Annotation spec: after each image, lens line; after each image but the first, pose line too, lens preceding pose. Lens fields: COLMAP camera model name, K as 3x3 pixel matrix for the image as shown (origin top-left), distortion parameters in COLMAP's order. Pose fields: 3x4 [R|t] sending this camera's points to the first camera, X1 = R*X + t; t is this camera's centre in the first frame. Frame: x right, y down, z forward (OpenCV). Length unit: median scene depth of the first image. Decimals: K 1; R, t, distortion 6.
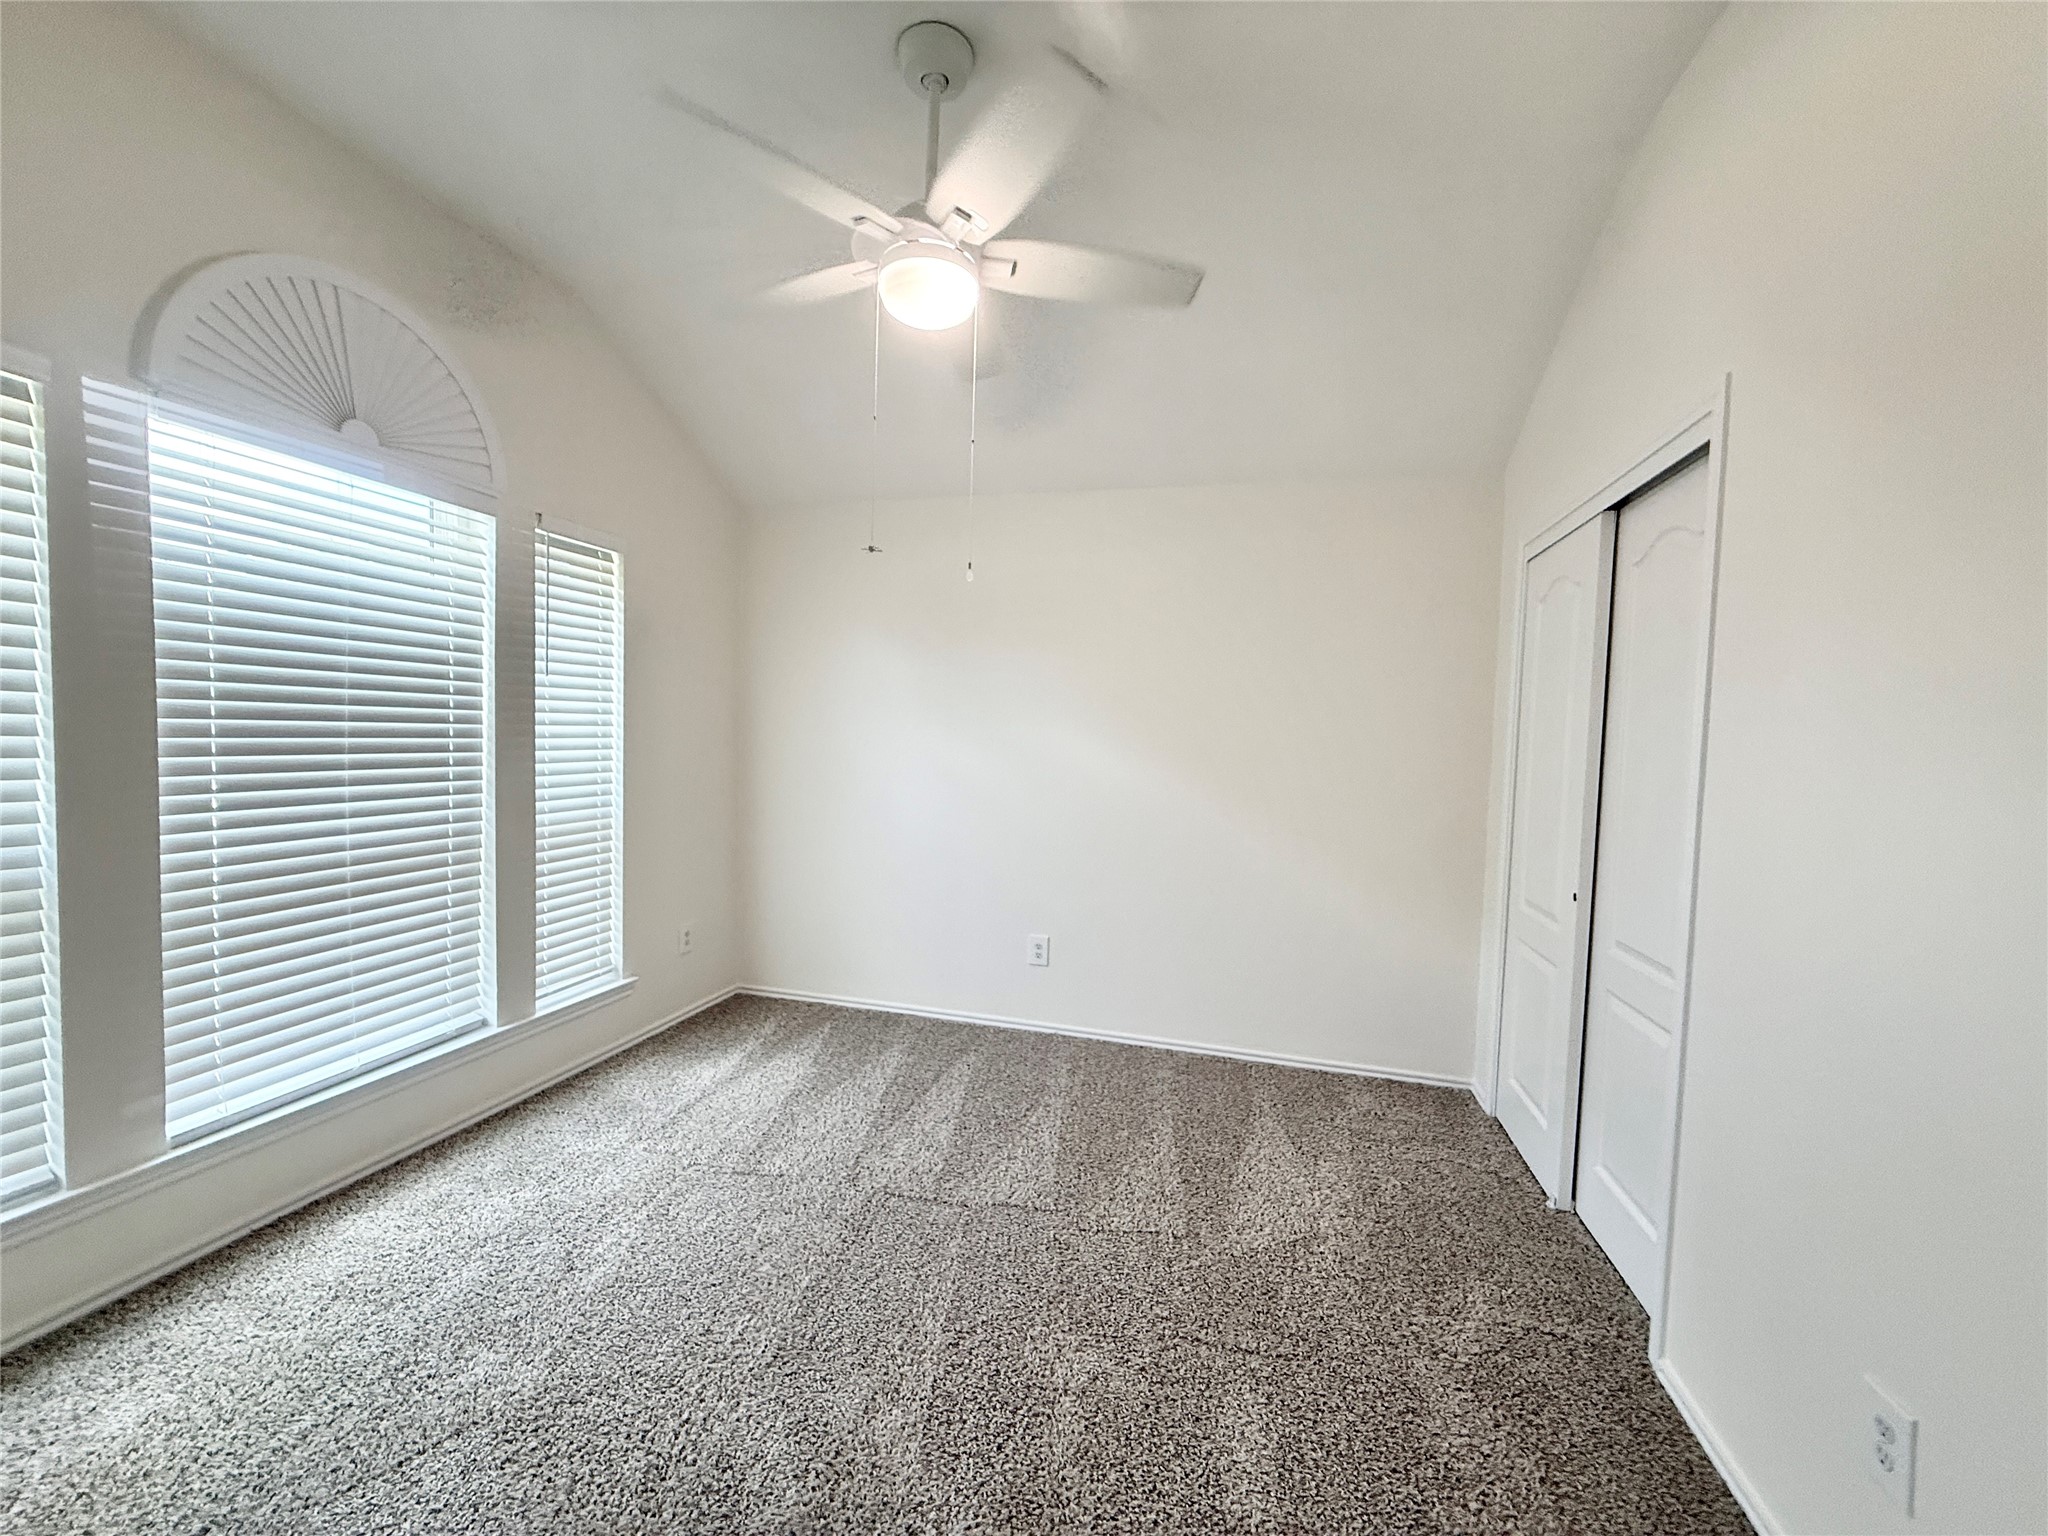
lens RADIAL K [[816.2, 0, 1024.0], [0, 816.2, 768.0], [0, 0, 1]] dist [-0.000218, -0.000003]
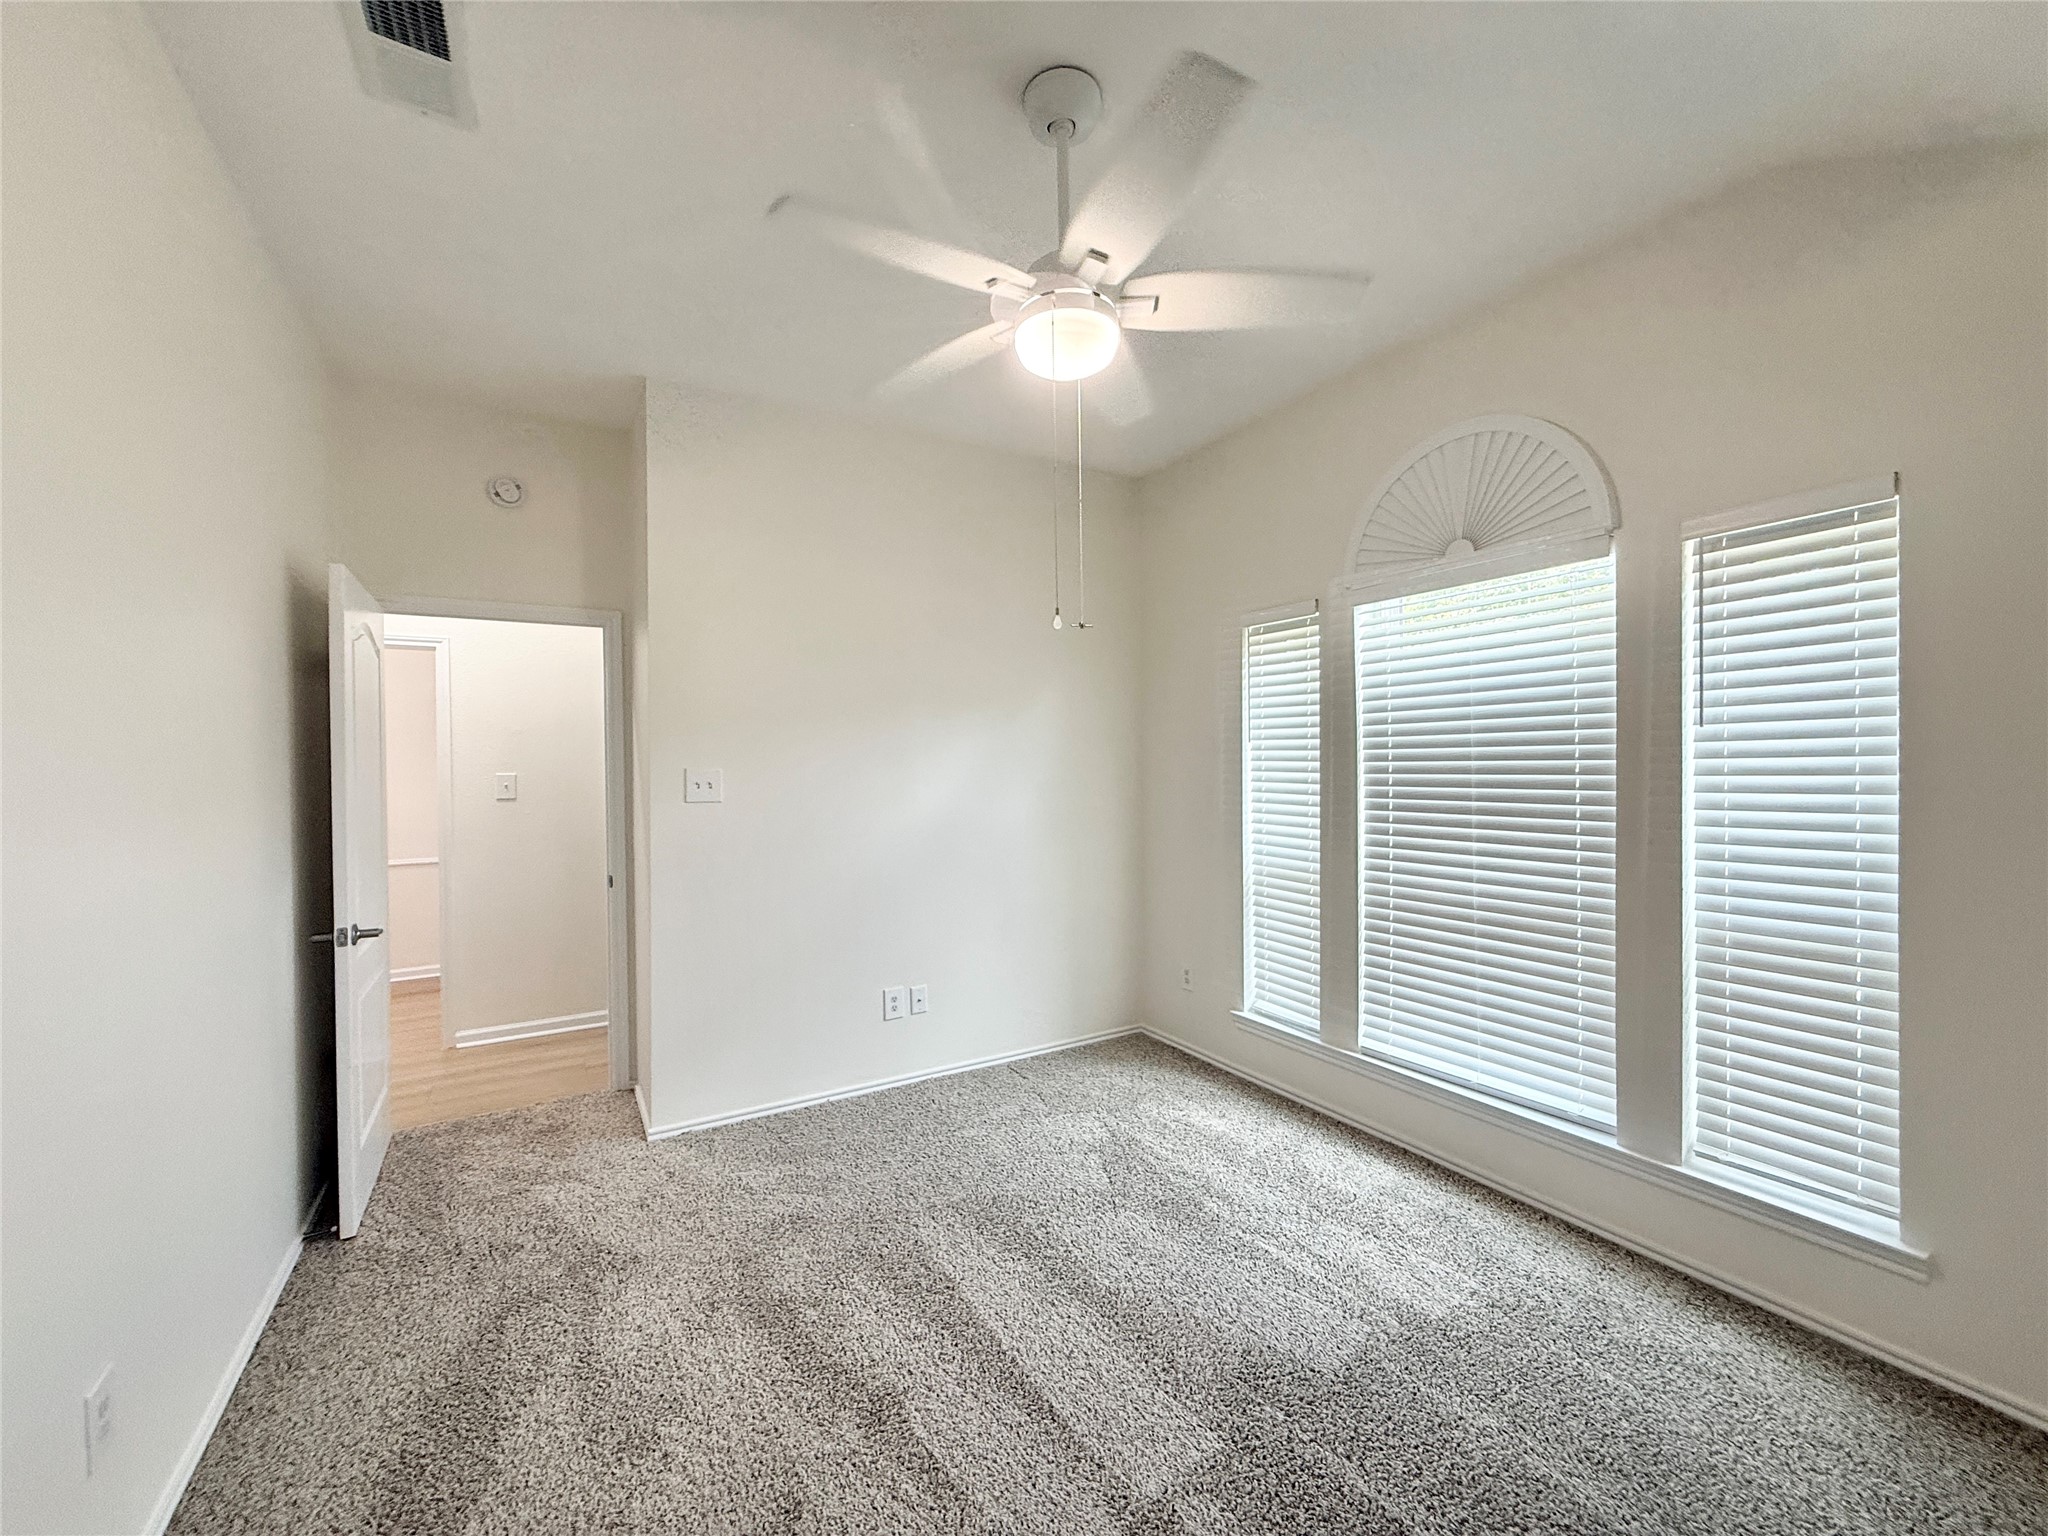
lens RADIAL K [[816.2, 0, 1024.0], [0, 816.2, 768.0], [0, 0, 1]] dist [-0.000218, -0.000003]
pose [[-0.693162, -0.013088, -0.720663, 0.506047], [-0.033605, 0.999335, 0.014174, -0.083666], [0.719998, 0.034043, -0.693141, 1.390893]]
